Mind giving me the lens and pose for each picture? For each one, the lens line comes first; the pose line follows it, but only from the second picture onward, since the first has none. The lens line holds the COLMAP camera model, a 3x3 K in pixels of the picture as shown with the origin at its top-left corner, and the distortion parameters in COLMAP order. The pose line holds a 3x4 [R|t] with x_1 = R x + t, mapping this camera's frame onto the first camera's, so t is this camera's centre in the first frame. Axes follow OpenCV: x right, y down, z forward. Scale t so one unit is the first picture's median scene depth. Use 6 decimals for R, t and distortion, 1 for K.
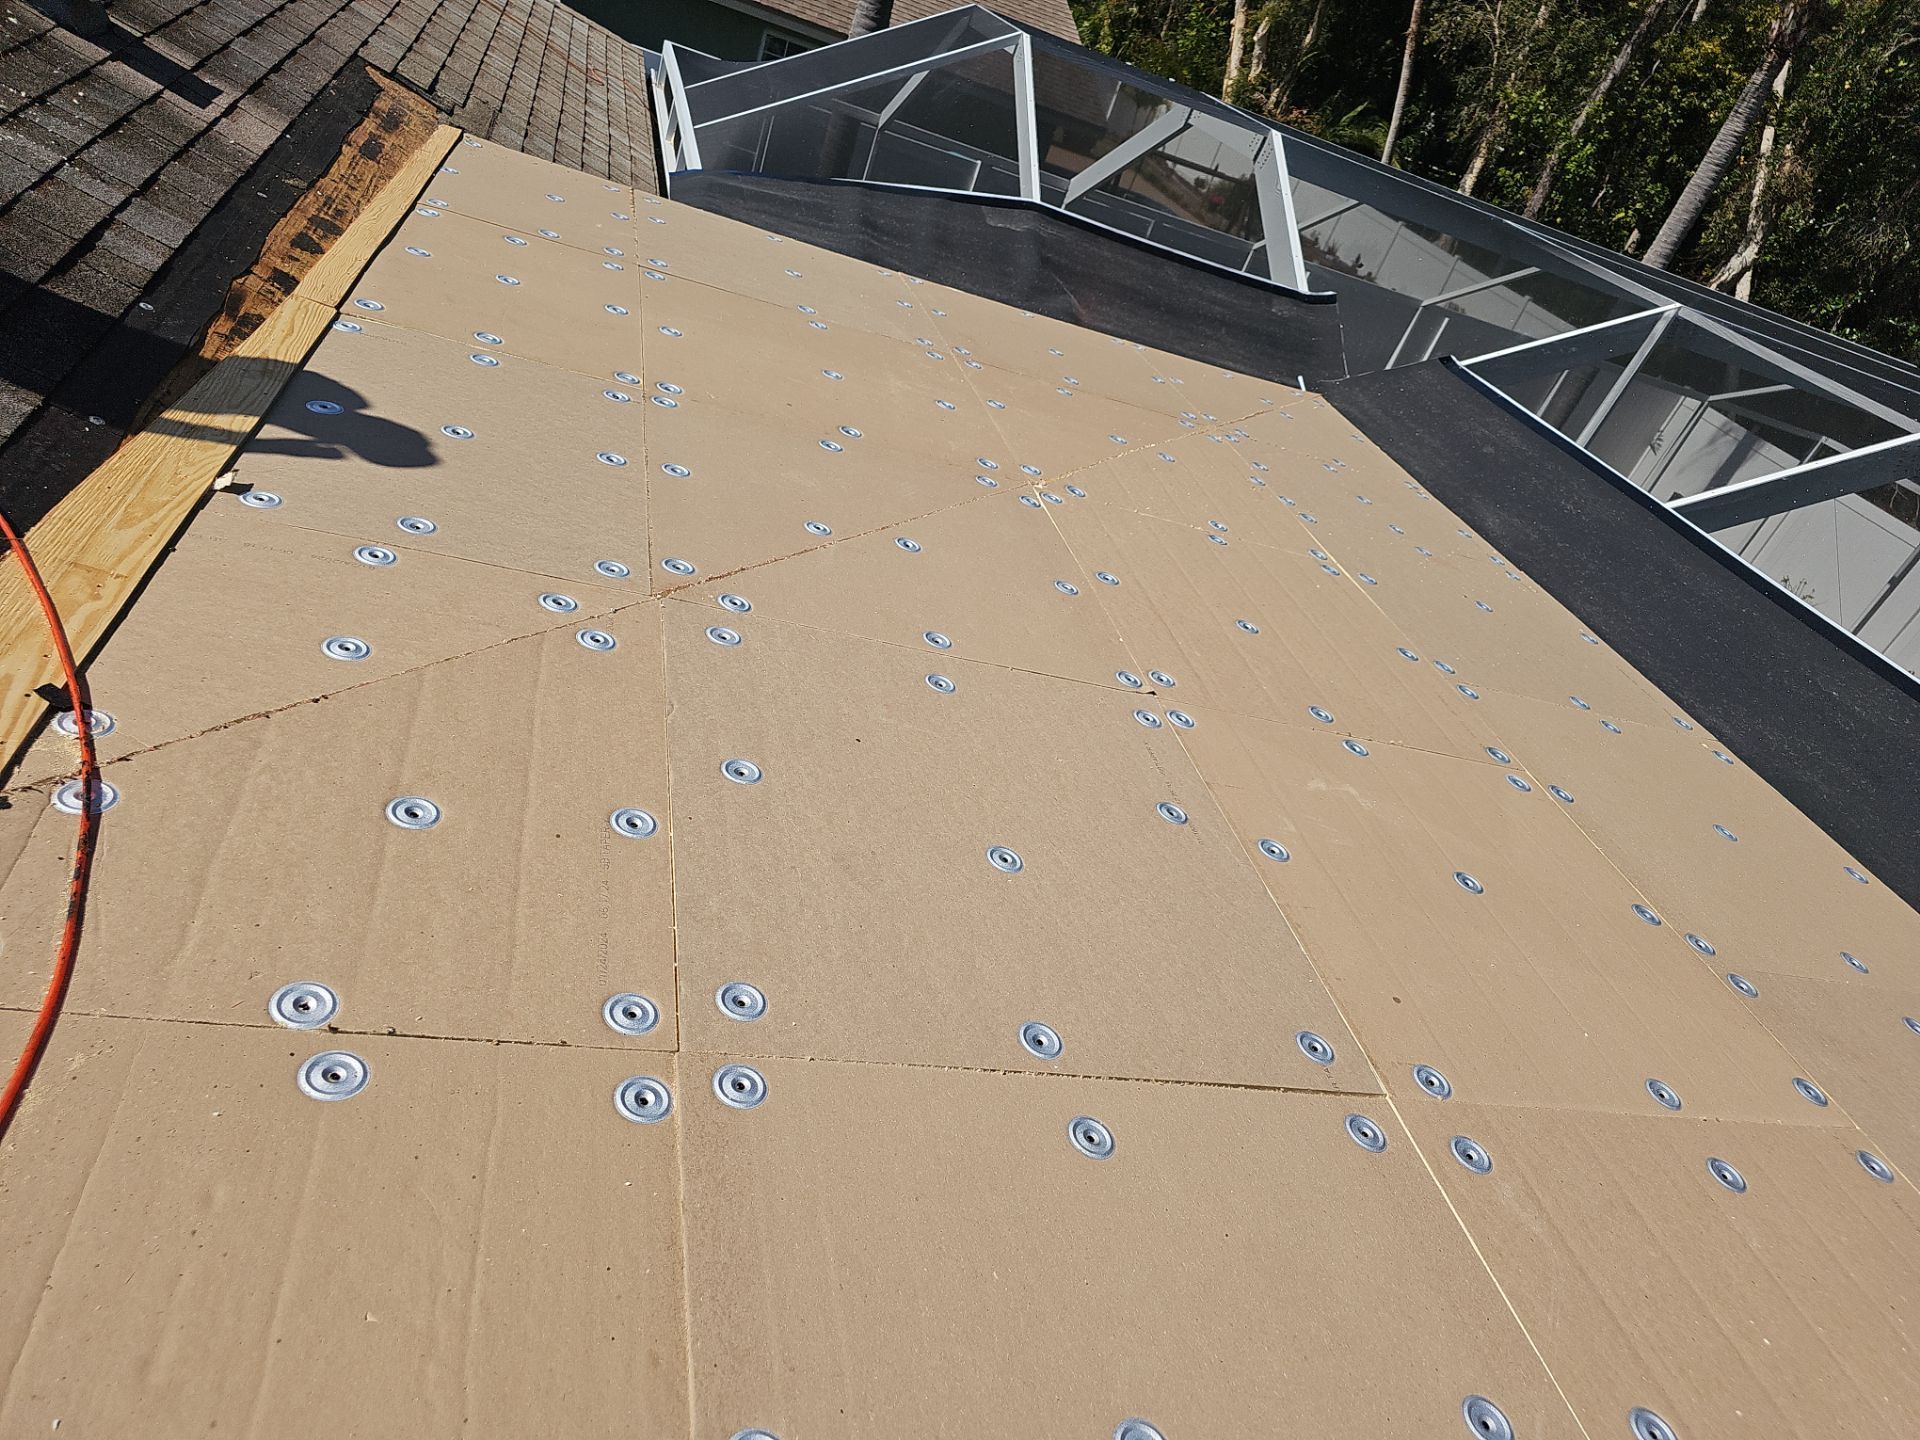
lens RADIAL K [[1271.7, 0, 967.9], [0, 1271.7, 714.9], [0, 0, 1]] dist [0.053002, -0.041983]
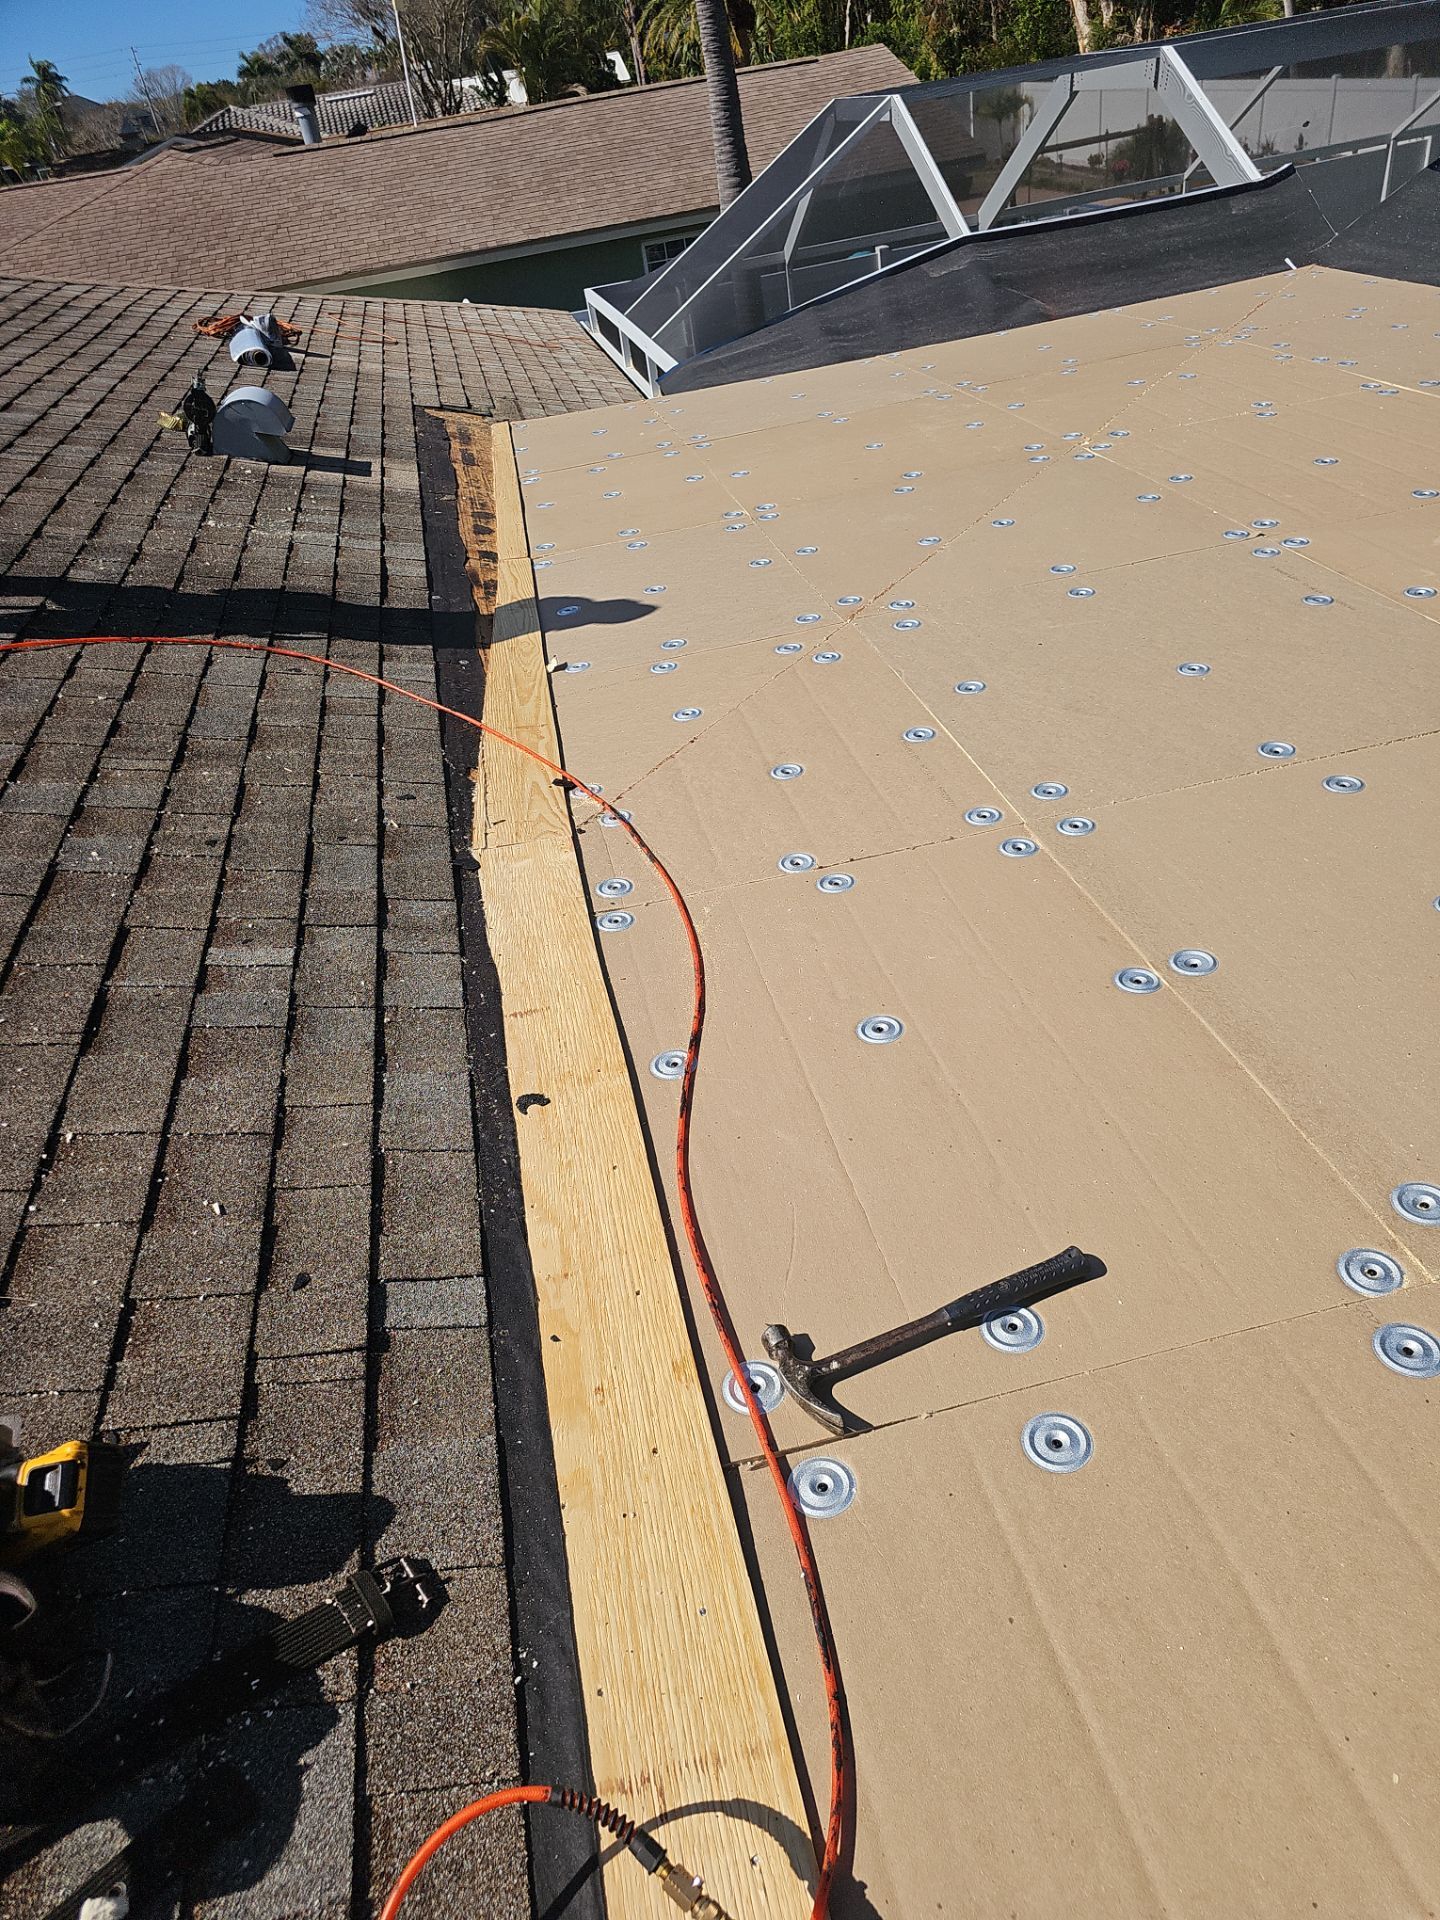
lens RADIAL K [[1271.7, 0, 720.0], [0, 1271.7, 959.3], [0, 0, 1]] dist [0.053002, -0.041983]
pose [[0.888870, -0.363417, -0.278996, -0.050739], [0.379214, 0.925304, 0.002869, 0.073162], [0.257114, -0.108349, 0.960288, -0.137013]]
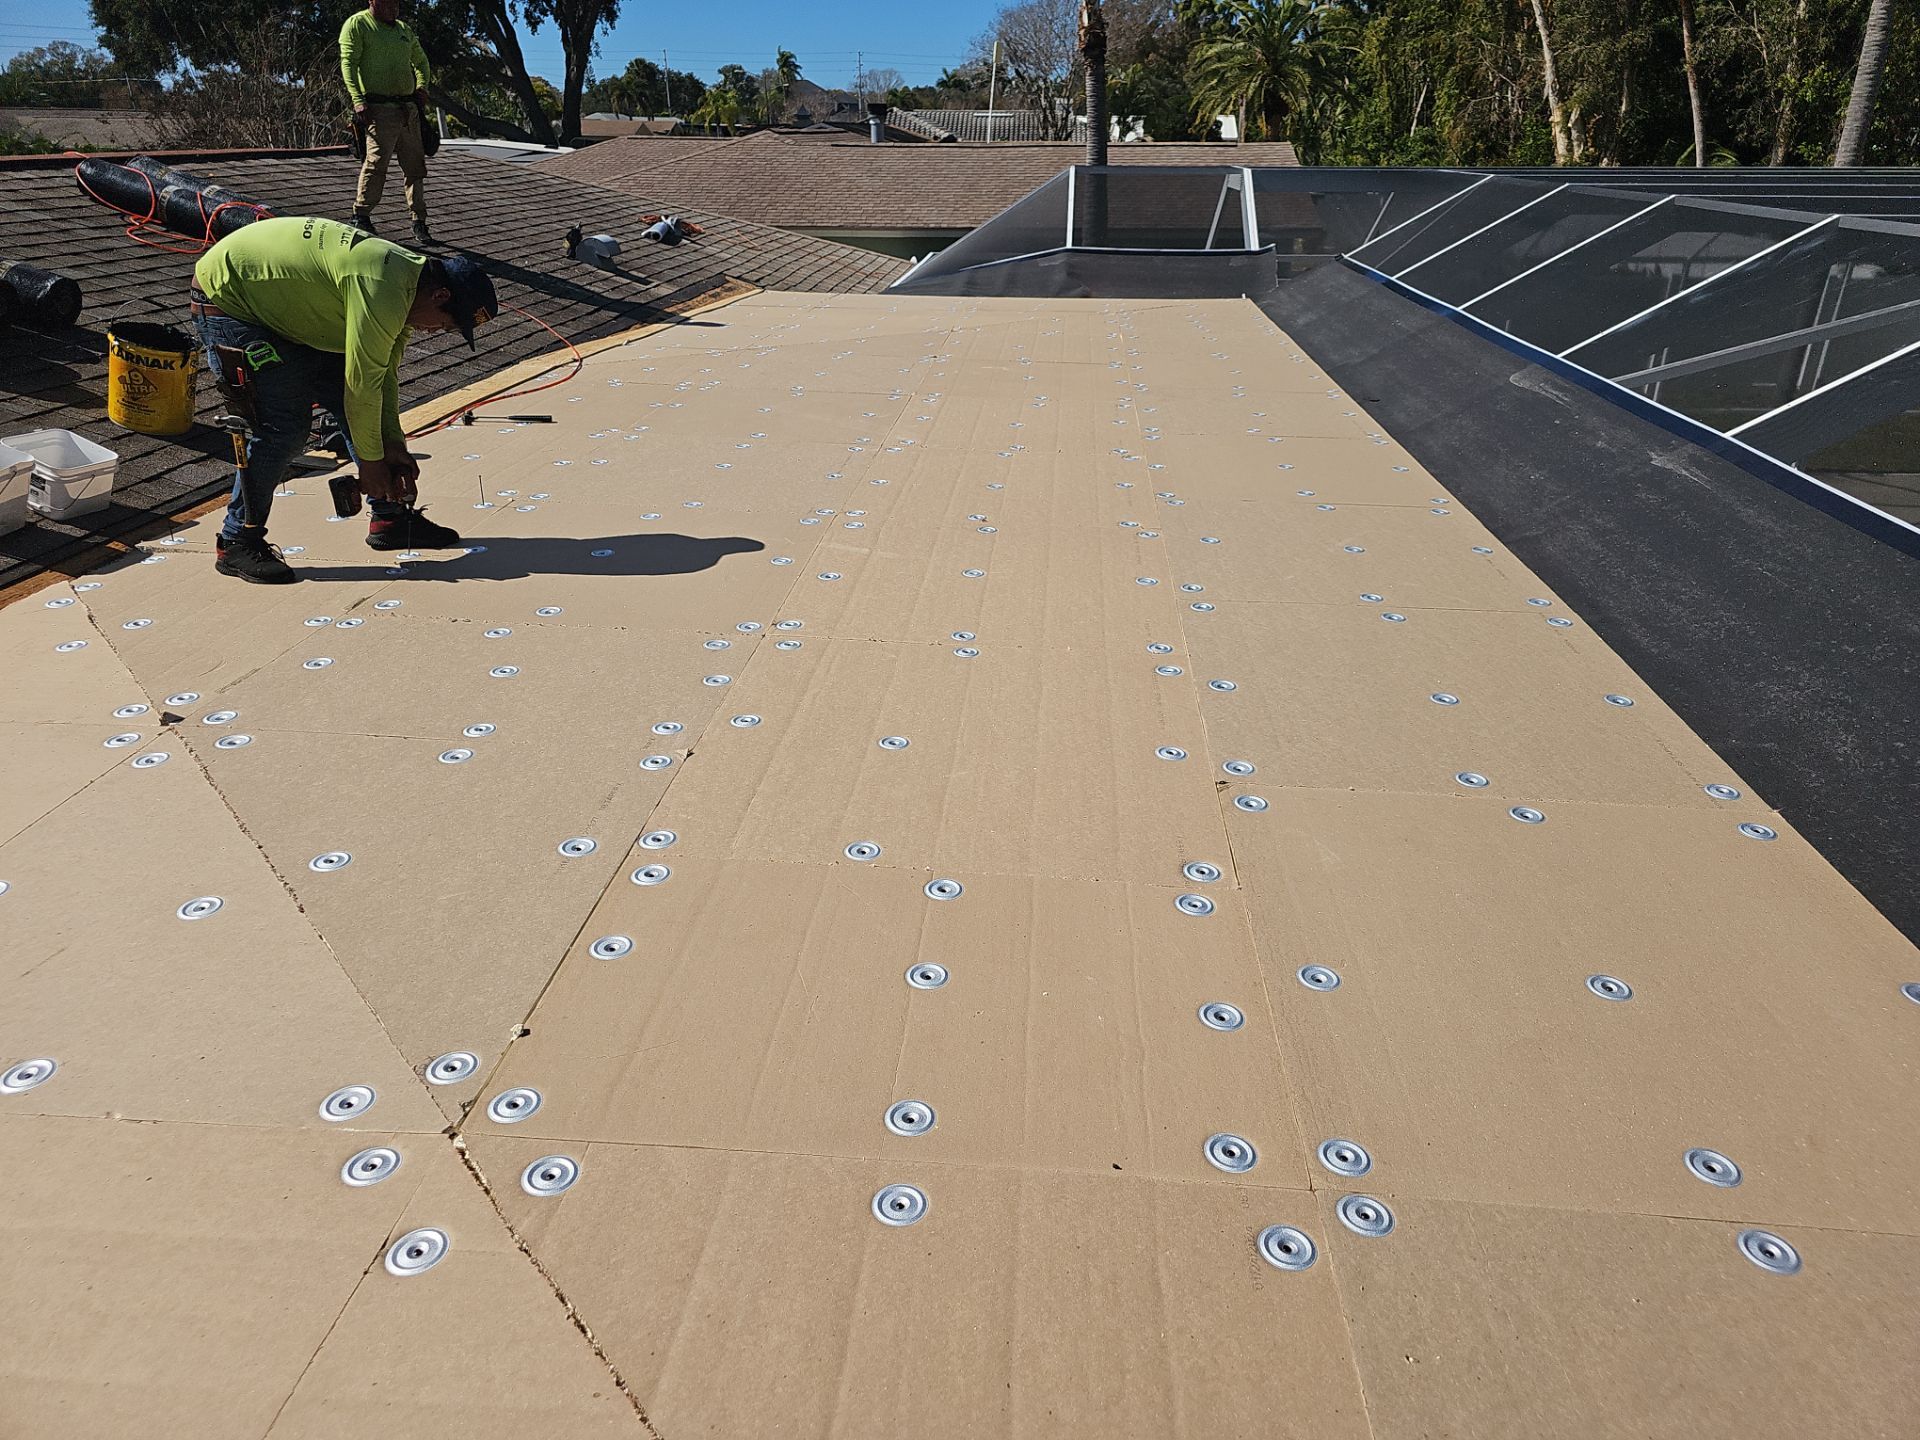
lens RADIAL K [[1271.7, 0, 963.3], [0, 1271.7, 701.7], [0, 0, 1]] dist [0.053002, -0.041983]
pose [[0.895862, -0.175041, -0.408401, 0.572389], [0.095689, 0.973571, -0.207371, 0.603175], [0.433906, 0.146696, 0.888935, -0.583261]]
